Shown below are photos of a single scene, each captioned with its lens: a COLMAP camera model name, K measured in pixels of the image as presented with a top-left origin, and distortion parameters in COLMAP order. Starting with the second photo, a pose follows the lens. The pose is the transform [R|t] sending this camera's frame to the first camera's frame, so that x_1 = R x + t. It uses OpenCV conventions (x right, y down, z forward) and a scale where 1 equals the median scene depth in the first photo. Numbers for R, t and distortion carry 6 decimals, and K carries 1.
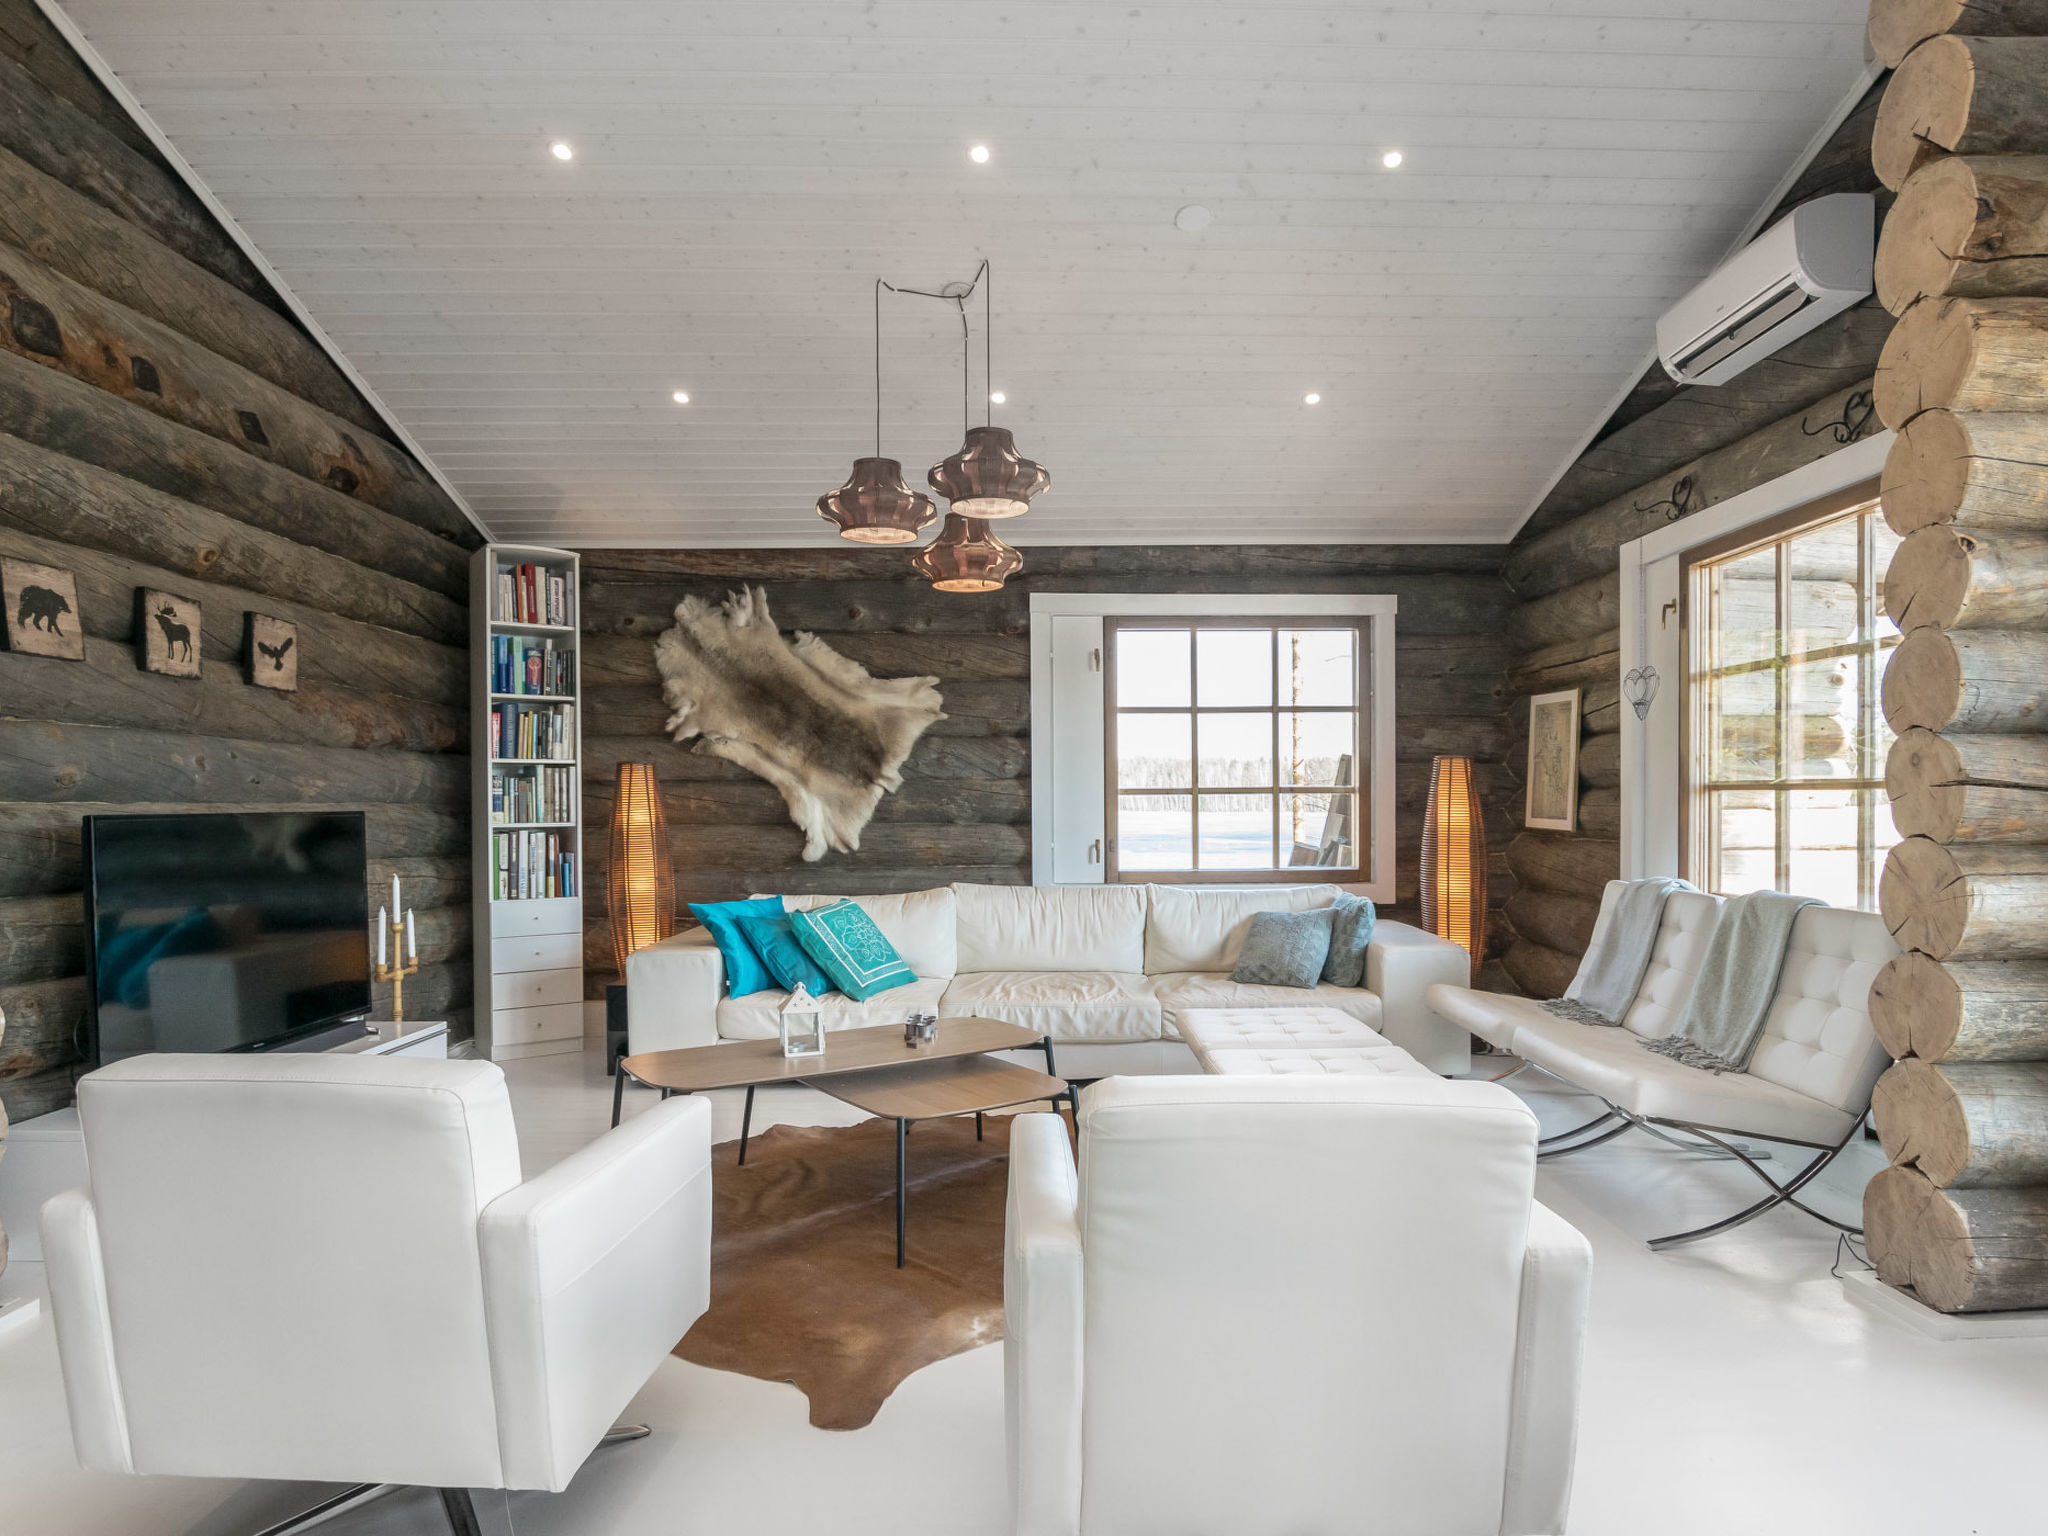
lens RADIAL K [[1198.7, 0, 1026.7], [0, 1198.7, 811.9], [0, 0, 1]] dist [-0.004795, 0.000479]
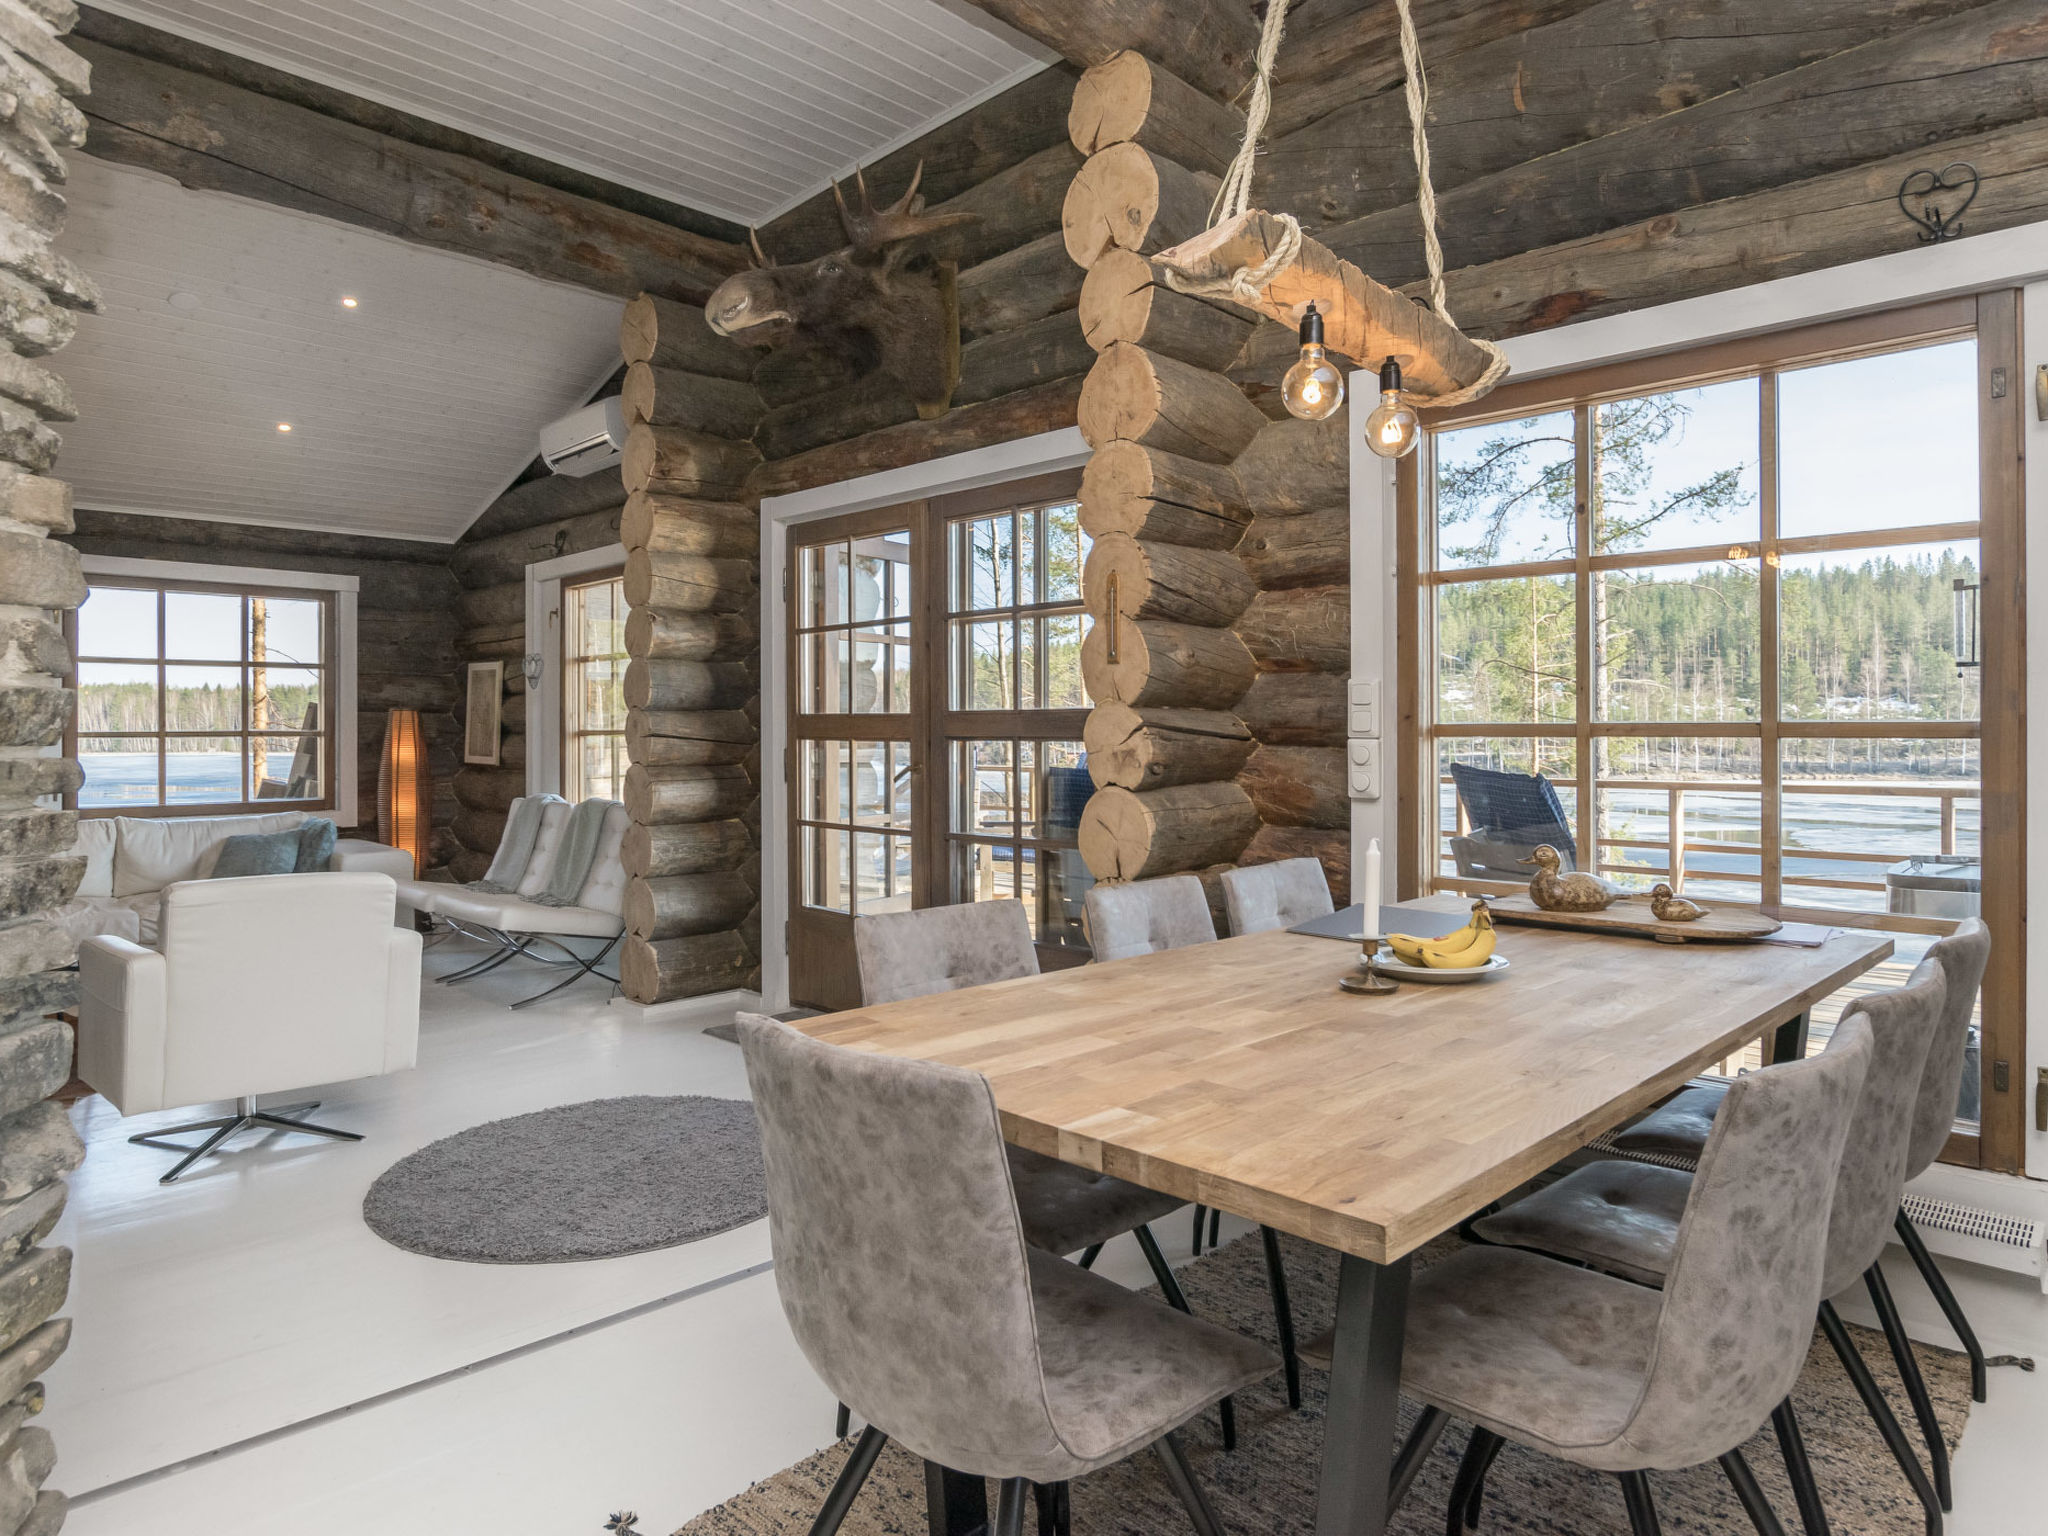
lens RADIAL K [[1207.5, 0, 1035.2], [0, 1207.5, 728.4], [0, 0, 1]] dist [-0.018802, 0.001585]
pose [[0.697455, 0.006418, 0.716599, -0.115418], [0.006374, 0.999865, -0.015160, -0.000821], [-0.716600, 0.015141, 0.697320, -0.458411]]
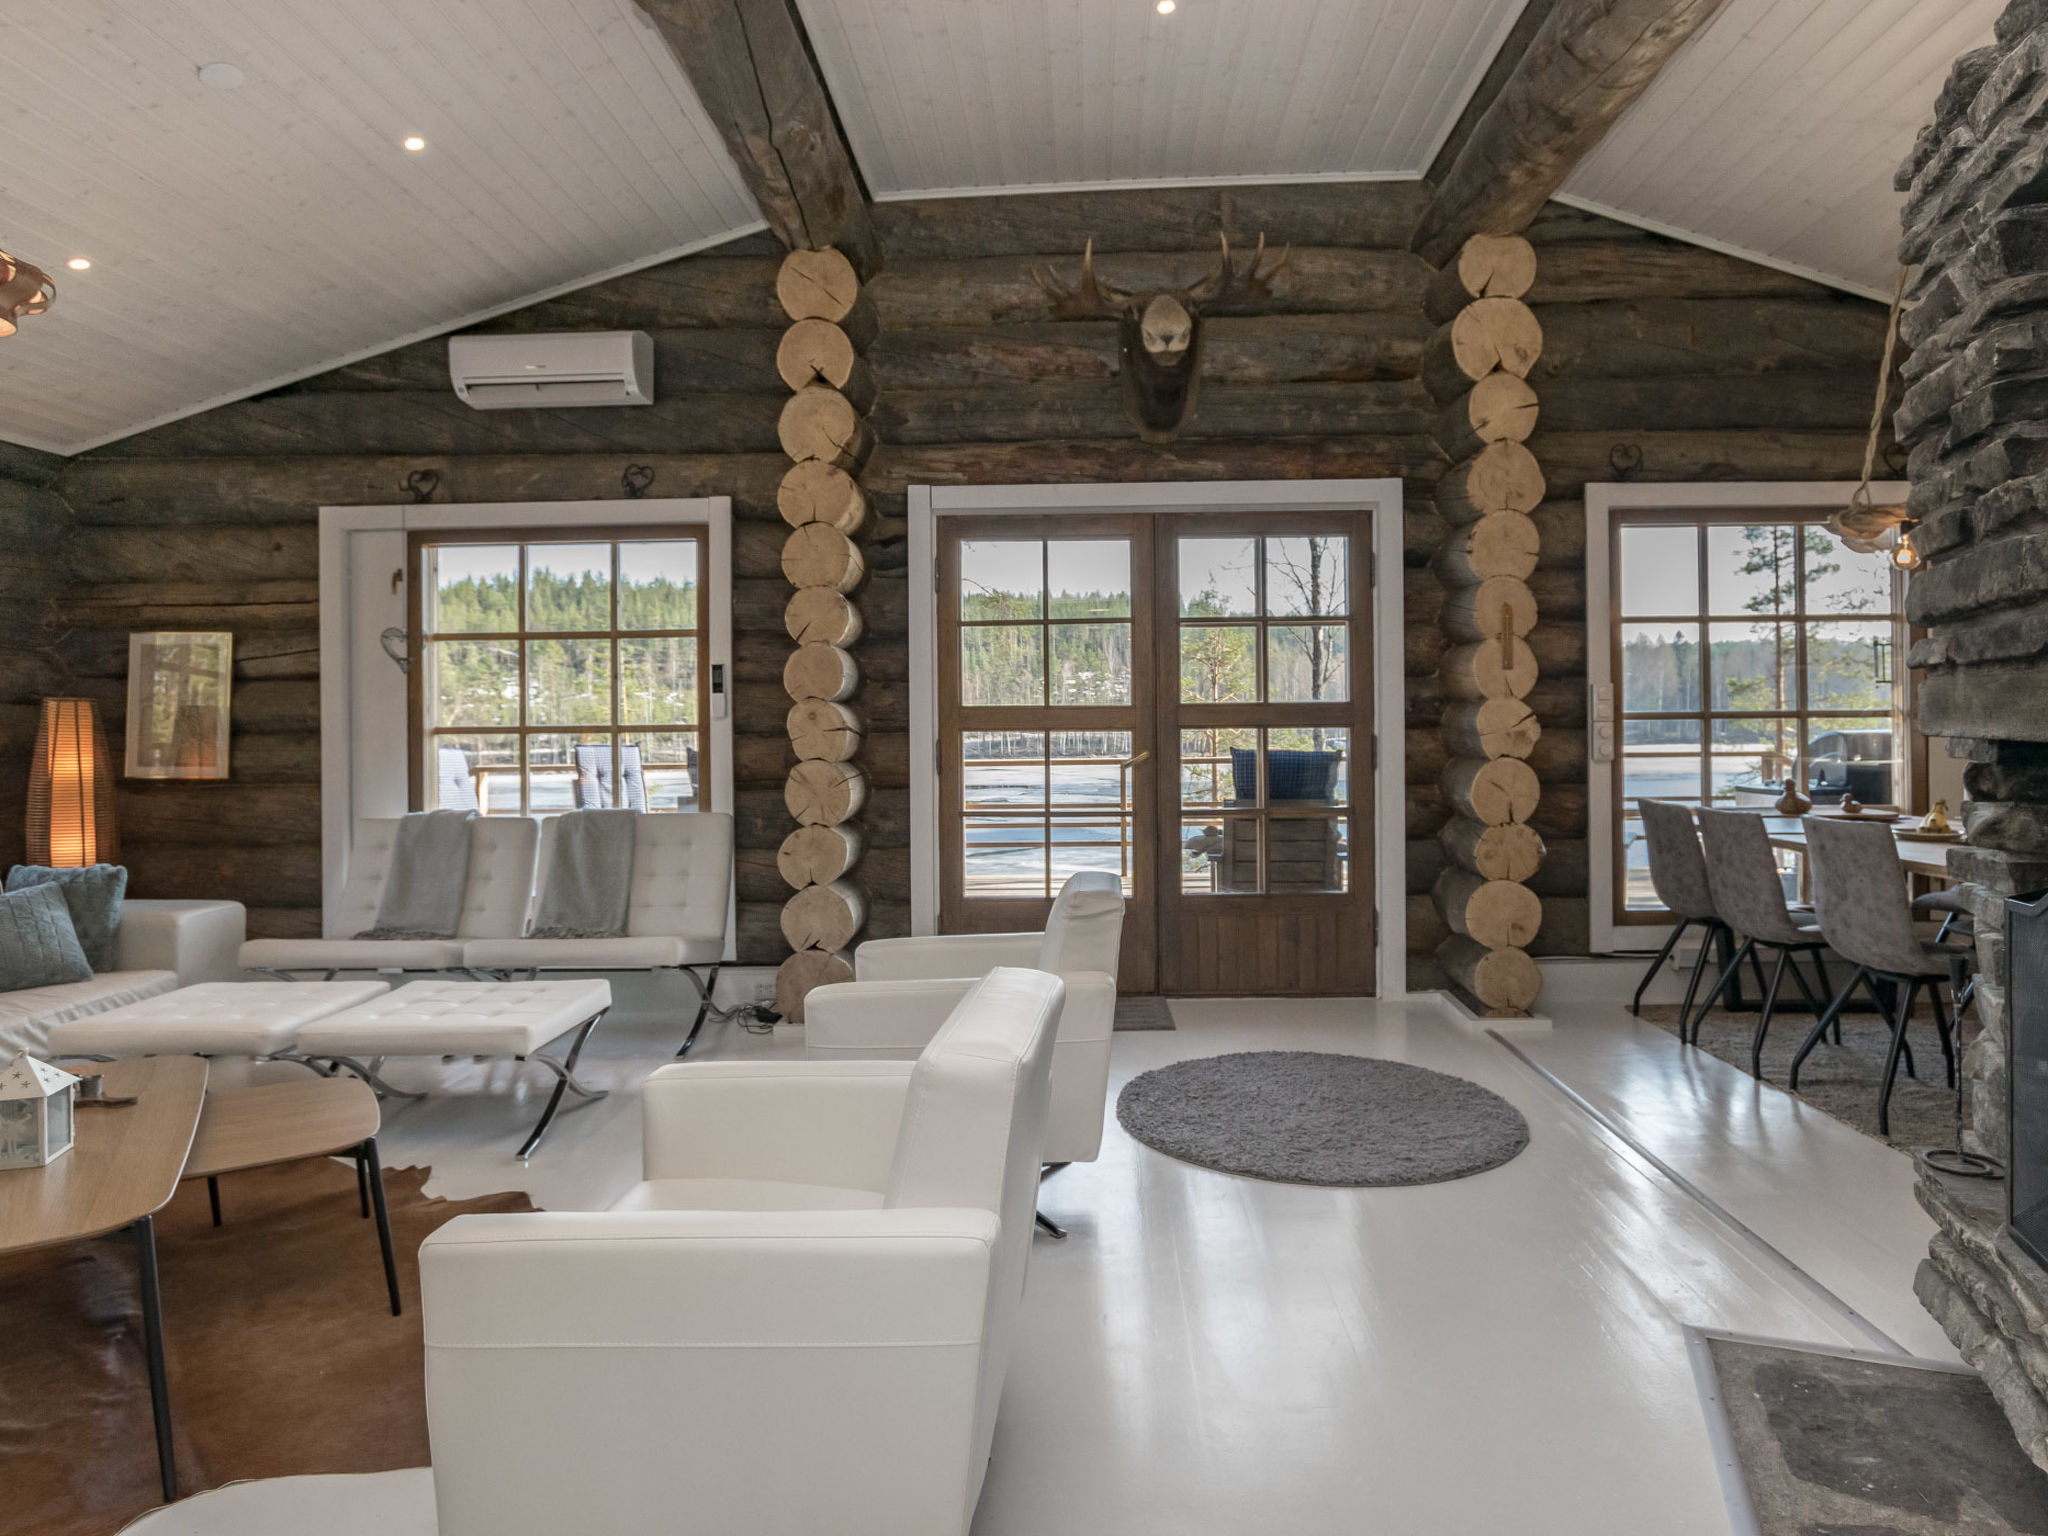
lens RADIAL K [[1207.5, 0, 1035.2], [0, 1207.5, 728.4], [0, 0, 1]] dist [-0.018802, 0.001585]
pose [[0.038926, -0.000637, 0.999242, -0.568298], [0.022746, 0.999741, -0.000249, -0.009642], [-0.998983, 0.022739, 0.038930, 0.331606]]
